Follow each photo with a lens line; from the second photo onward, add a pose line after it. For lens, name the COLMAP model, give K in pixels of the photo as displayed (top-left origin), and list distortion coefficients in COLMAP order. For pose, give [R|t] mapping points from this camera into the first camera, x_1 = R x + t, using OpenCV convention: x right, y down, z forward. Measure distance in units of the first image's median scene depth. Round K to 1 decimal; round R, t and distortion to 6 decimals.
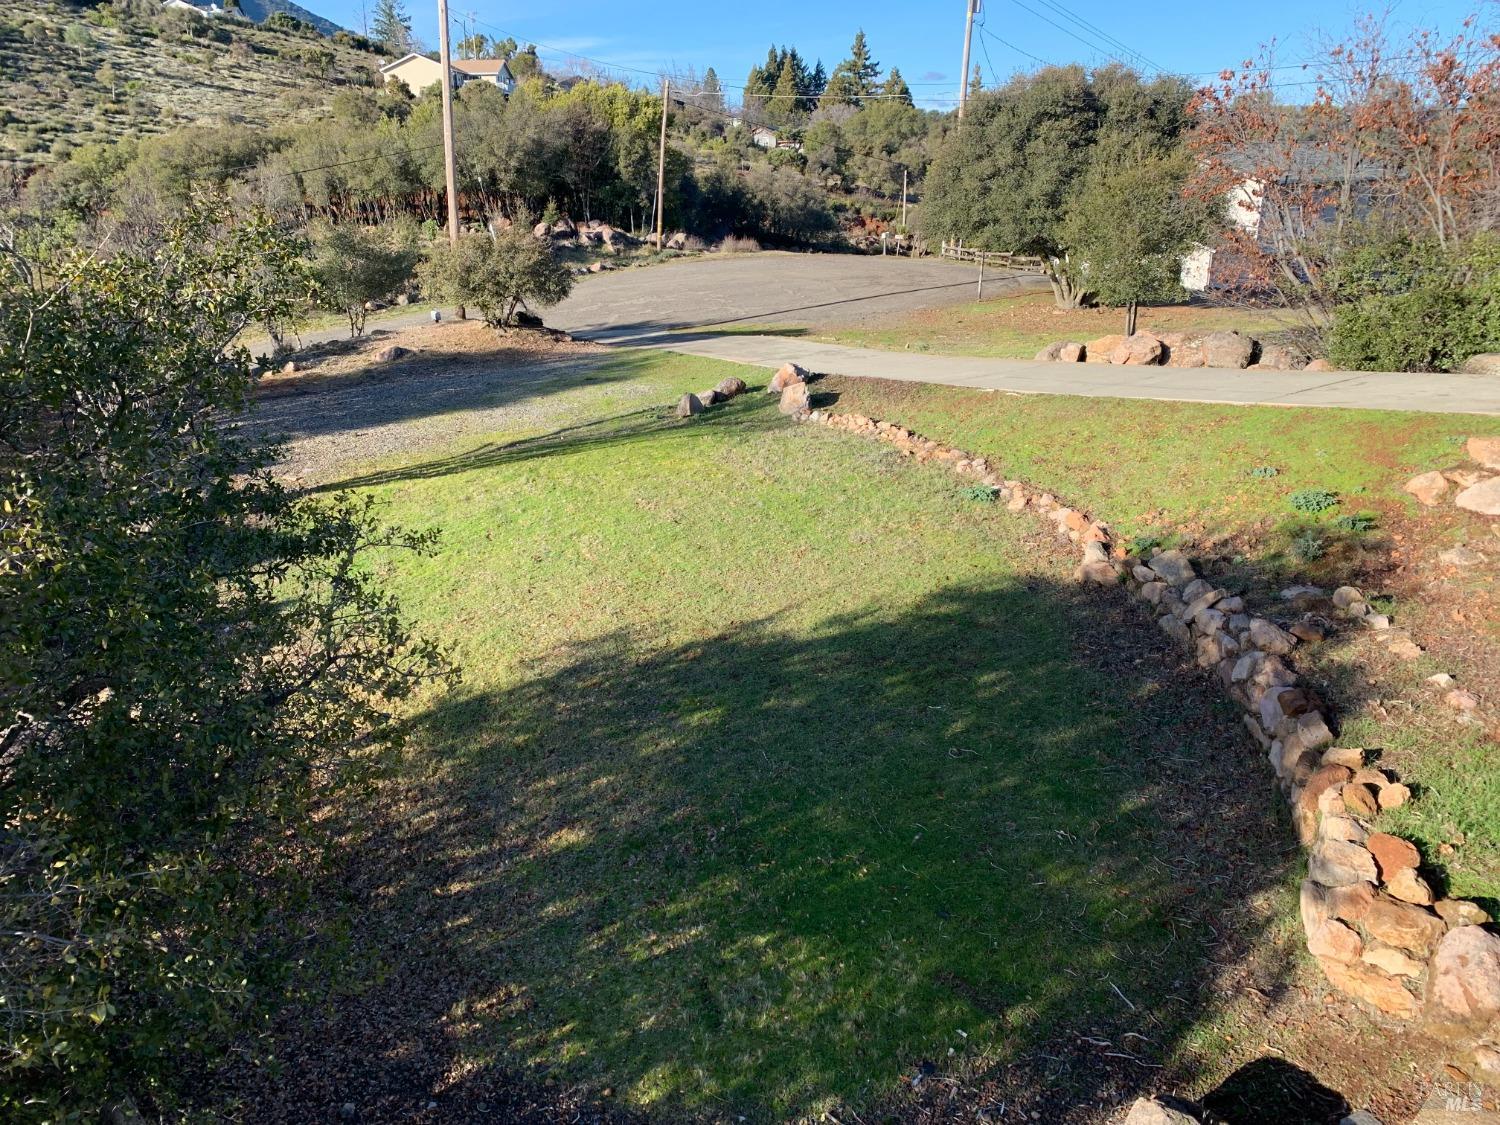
lens RADIAL K [[1149.3, 0, 745.8], [0, 1149.3, 564.9], [0, 0, 1]] dist [0.028751, -0.004567]
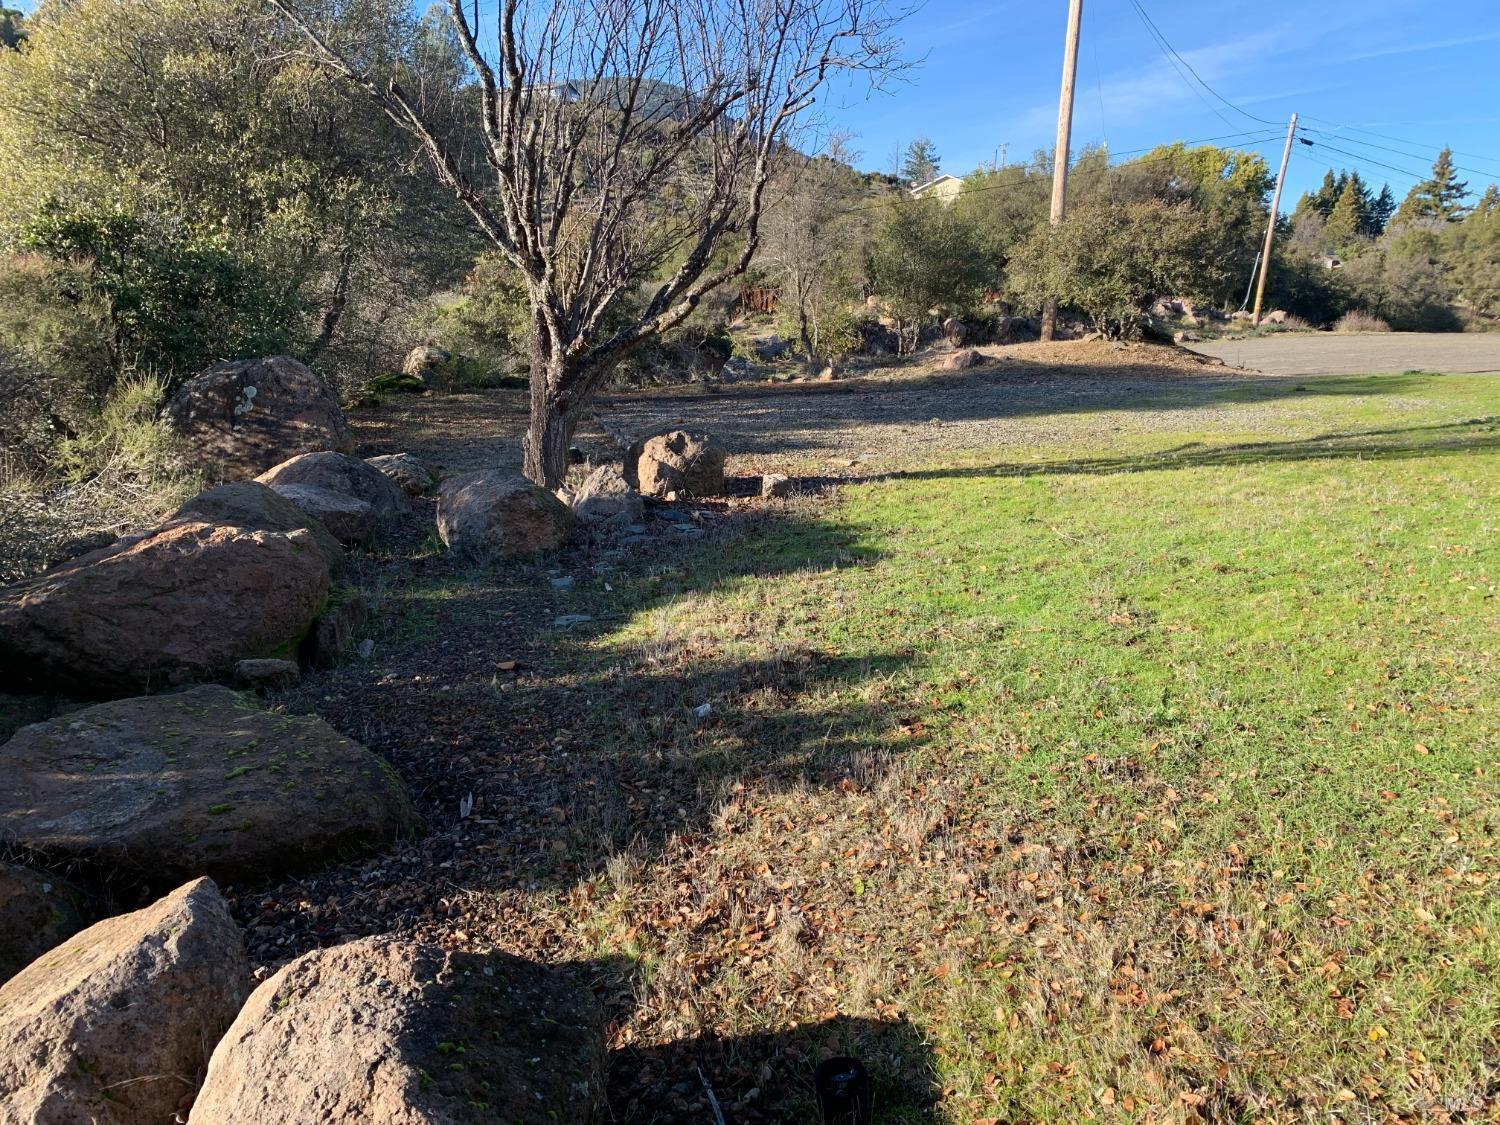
lens RADIAL K [[1149.3, 0, 750.1], [0, 1149.3, 564.2], [0, 0, 1]] dist [0.028751, -0.004567]
pose [[0.920221, 0.091157, -0.380635, -0.069883], [-0.137427, 0.985834, -0.096148, 0.010267], [0.366478, 0.140787, 0.919713, 0.152734]]
